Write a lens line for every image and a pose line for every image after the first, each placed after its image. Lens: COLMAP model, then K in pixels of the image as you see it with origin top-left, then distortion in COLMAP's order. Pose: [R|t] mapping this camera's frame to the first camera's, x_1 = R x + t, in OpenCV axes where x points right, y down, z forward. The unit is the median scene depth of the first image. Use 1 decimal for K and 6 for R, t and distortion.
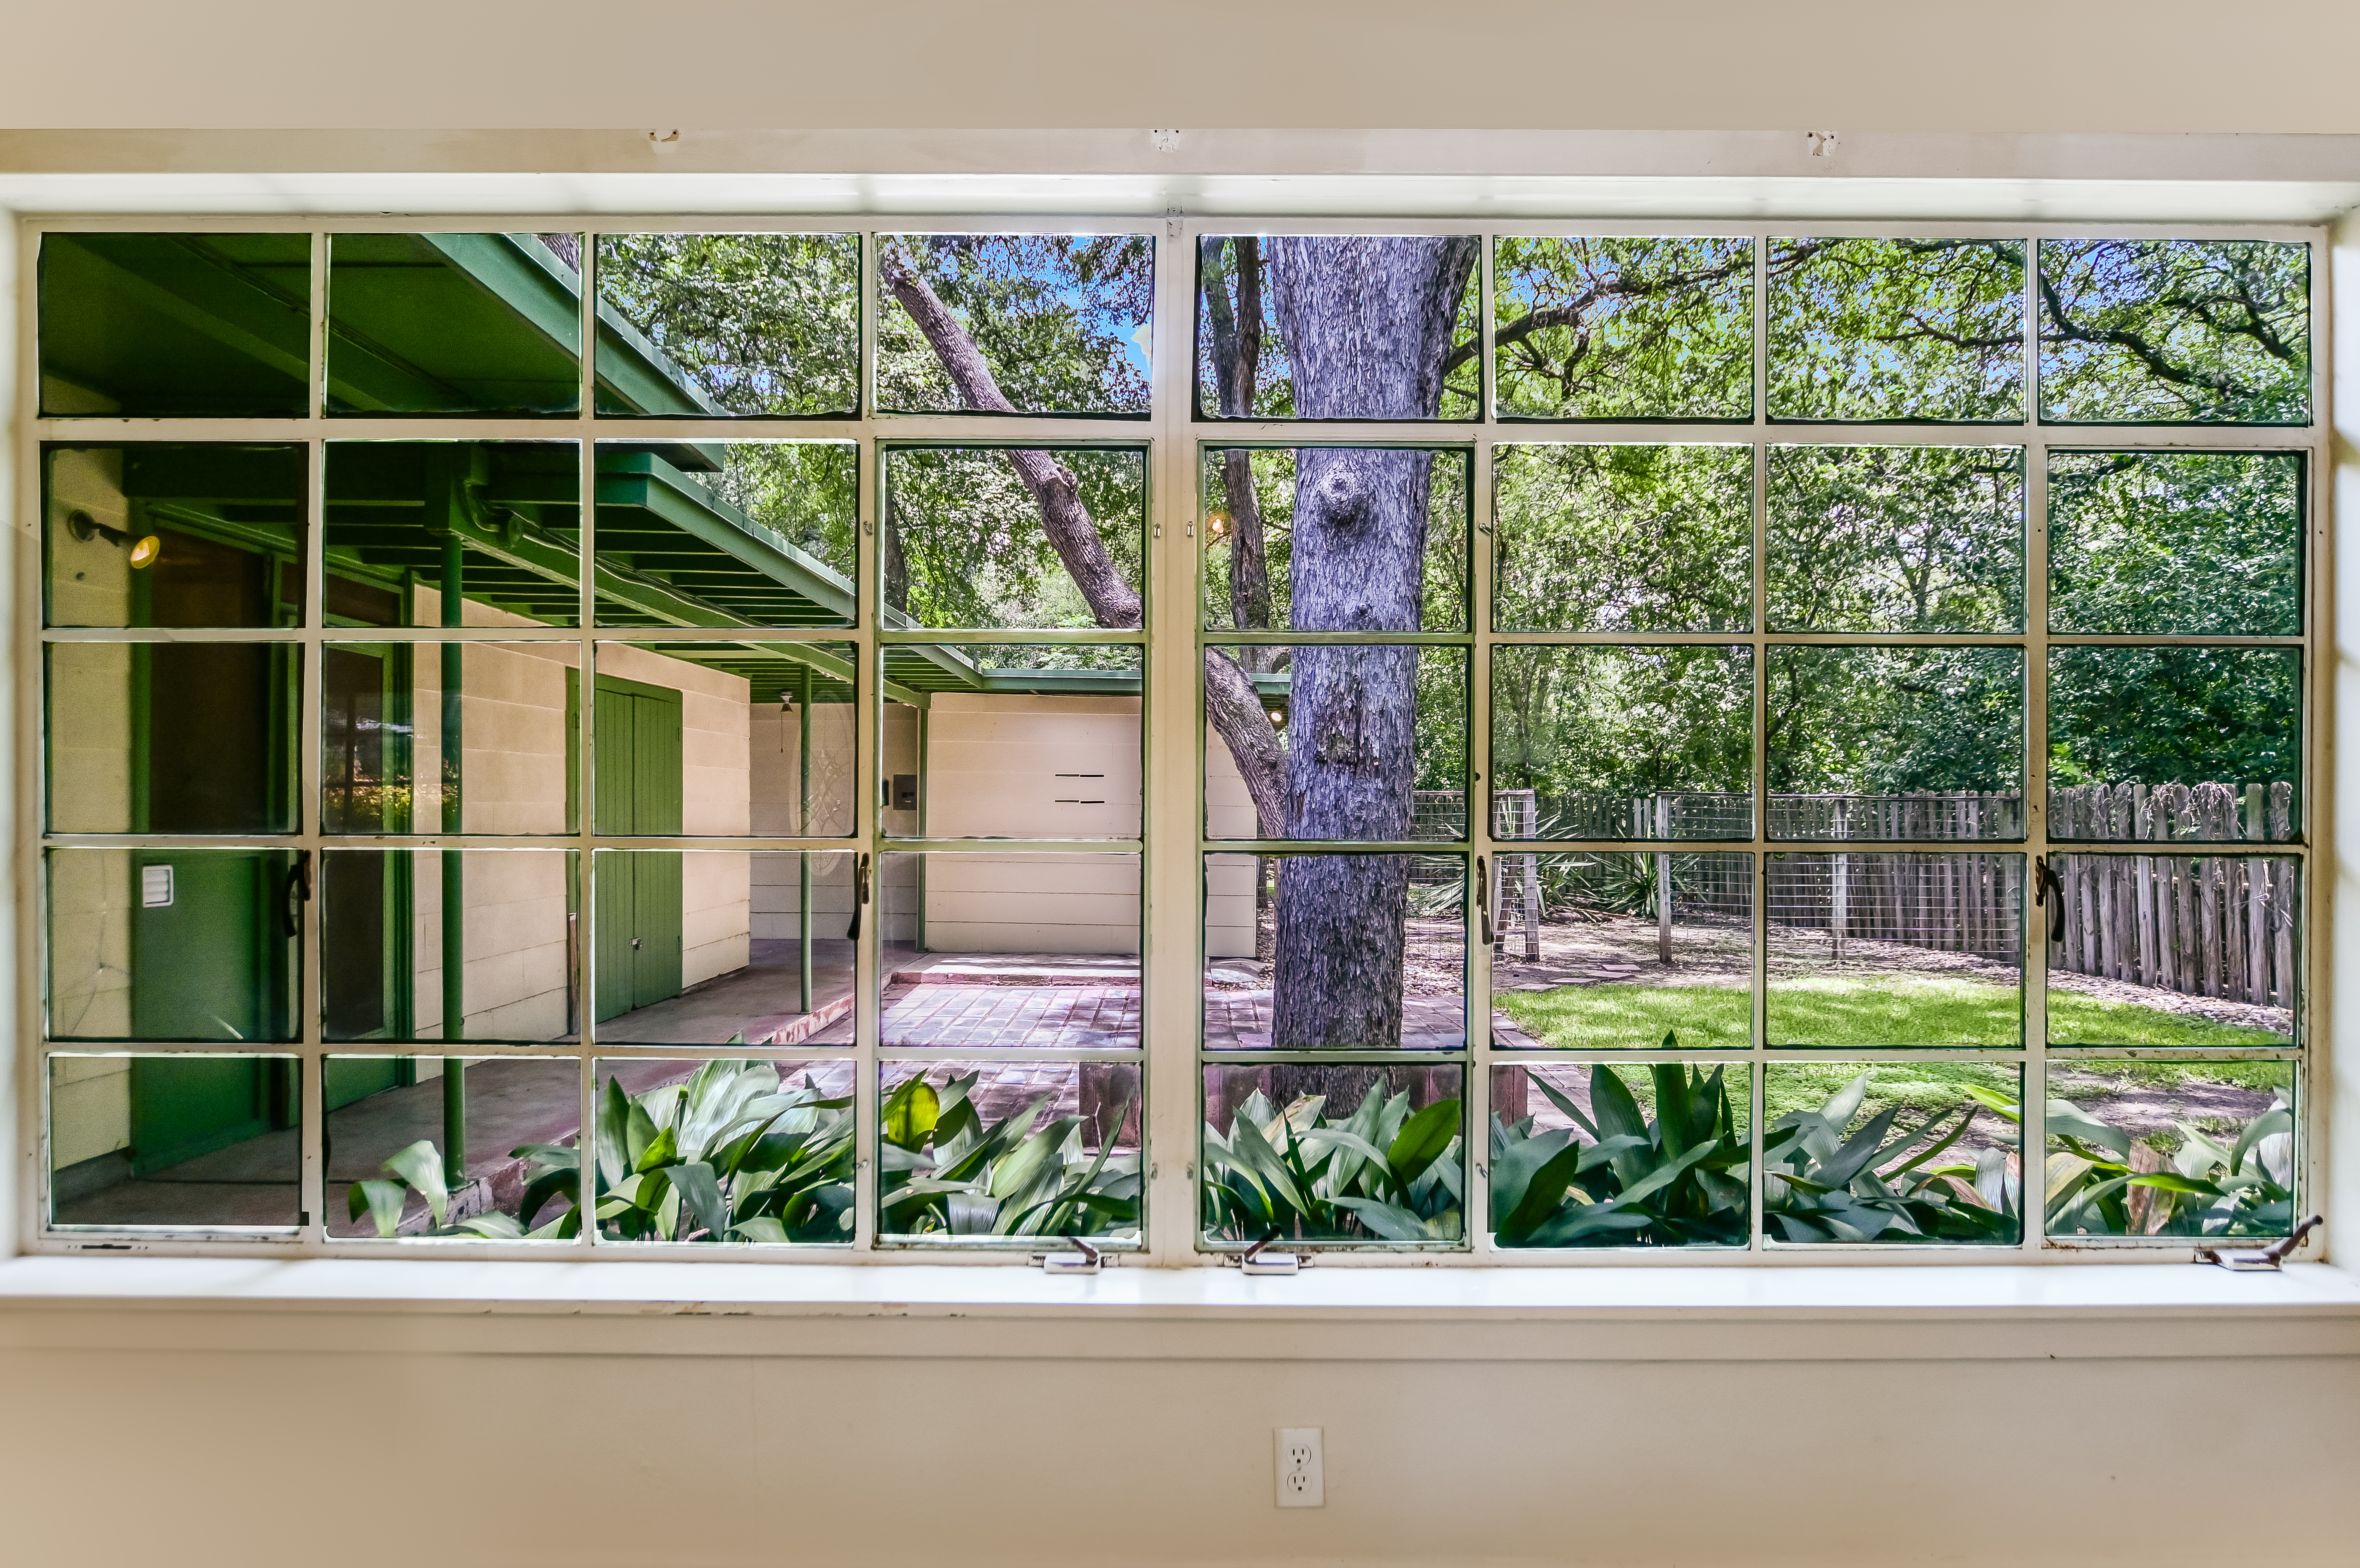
lens RADIAL K [[1323.2, 0, 1189.3], [0, 1323.2, 804.0], [0, 0, 1]] dist [-0.001307, -0.000131]
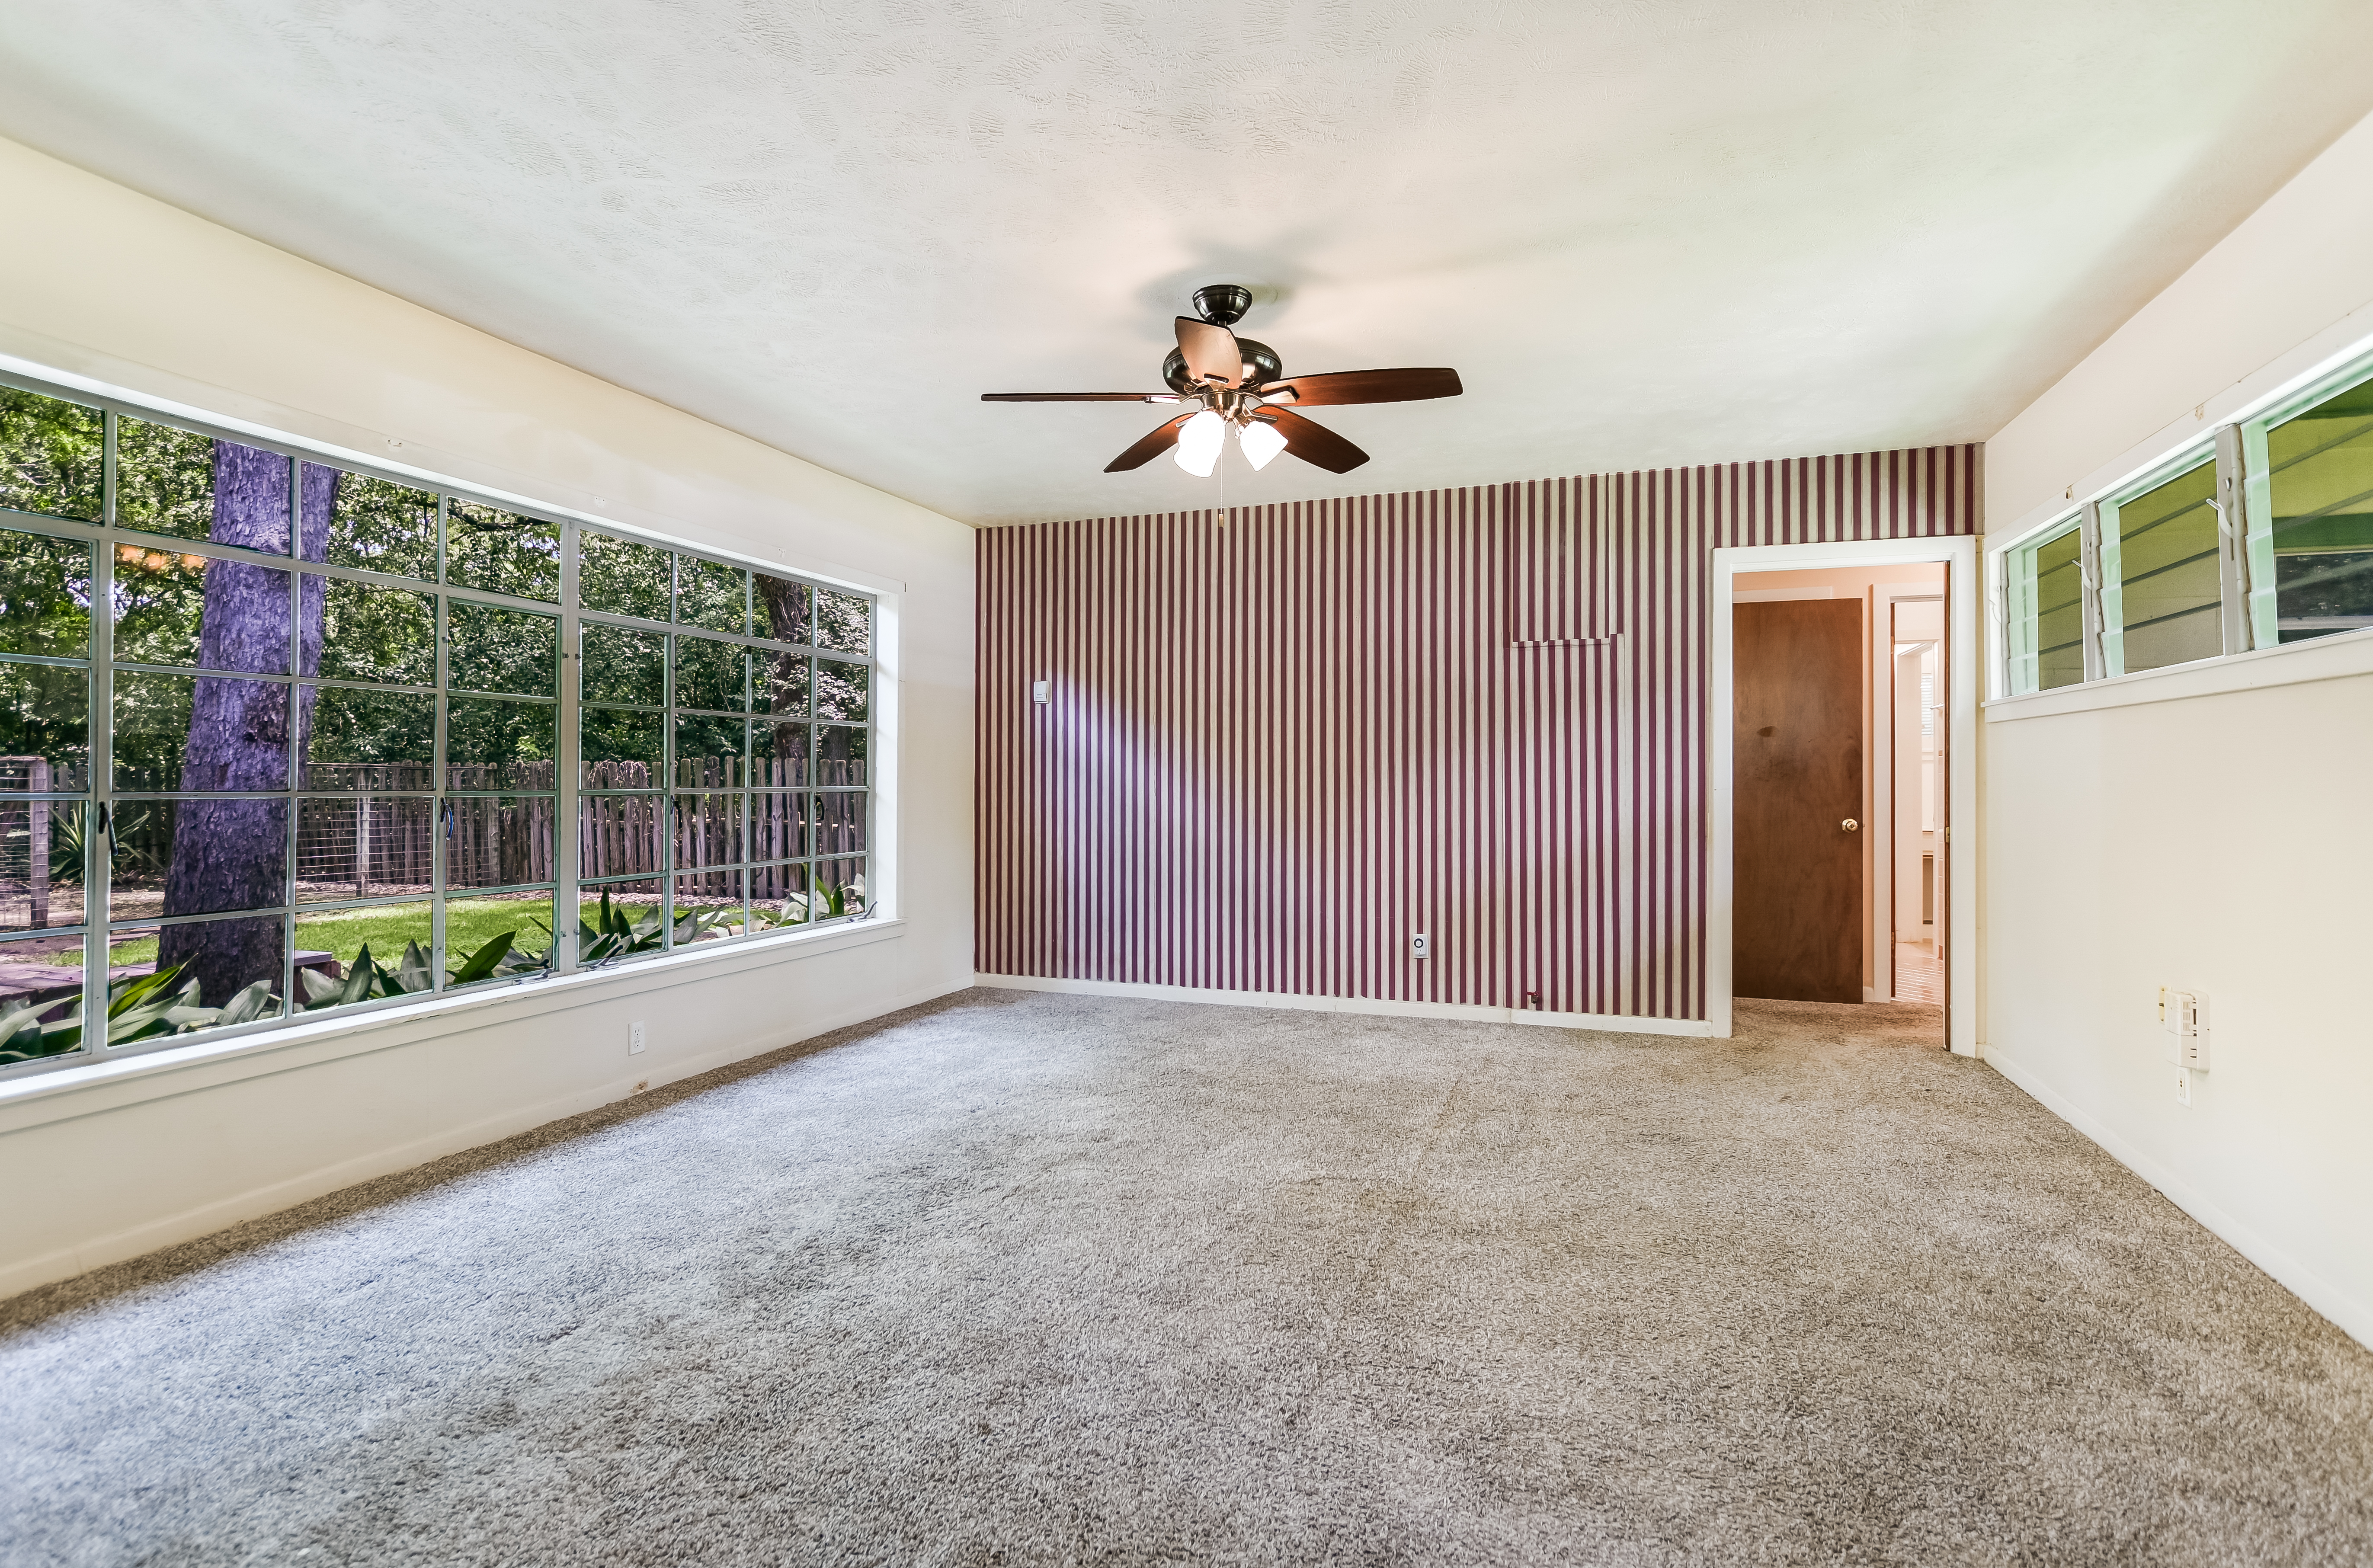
lens RADIAL K [[1113.2, 0, 1181.4], [0, 1113.2, 782.1], [0, 0, 1]] dist [-0.025746, -0.000349]
pose [[0.358072, -0.001222, 0.933693, -0.573453], [-0.006780, 0.999969, 0.003909, -0.000435], [-0.933669, -0.007730, 0.358053, -0.273327]]
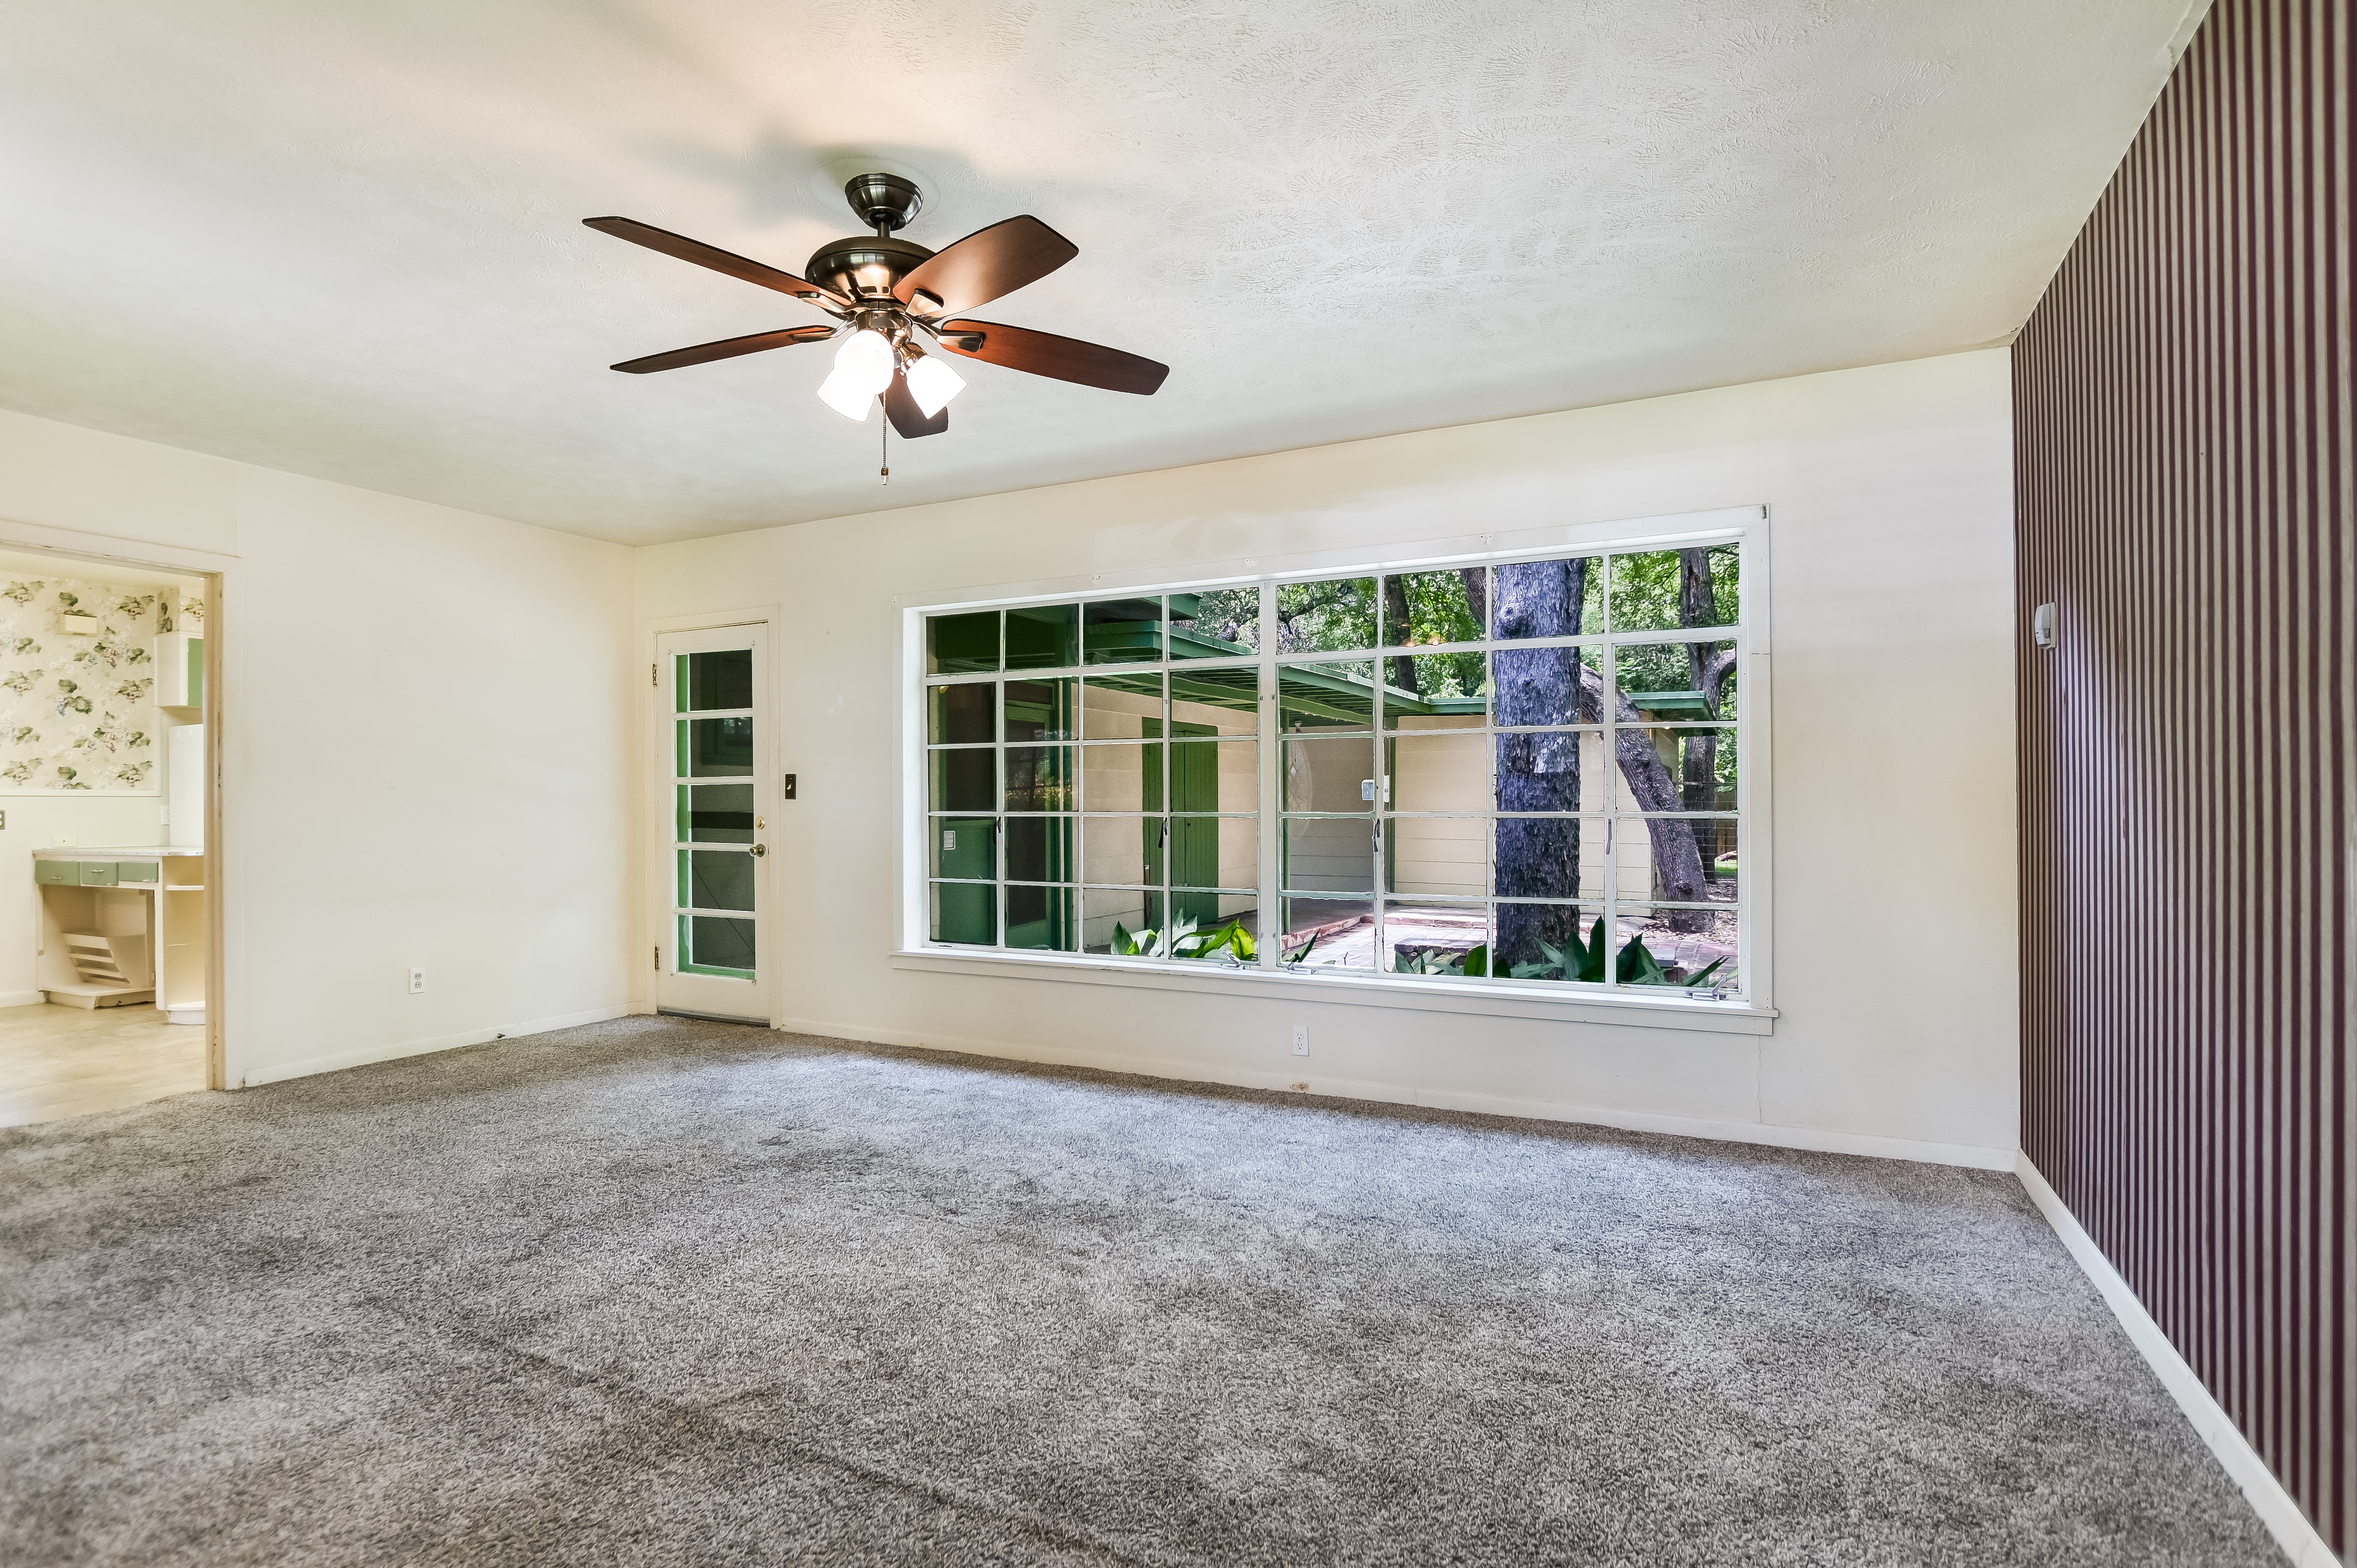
lens RADIAL K [[1105.6, 0, 1168.8], [0, 1105.6, 790.5], [0, 0, 1]] dist [-0.025746, -0.000349]
pose [[0.898343, -0.008309, -0.439216, 0.324325], [0.006862, 0.999965, -0.004882, -0.004305], [0.439241, 0.001372, 0.898368, -0.451899]]
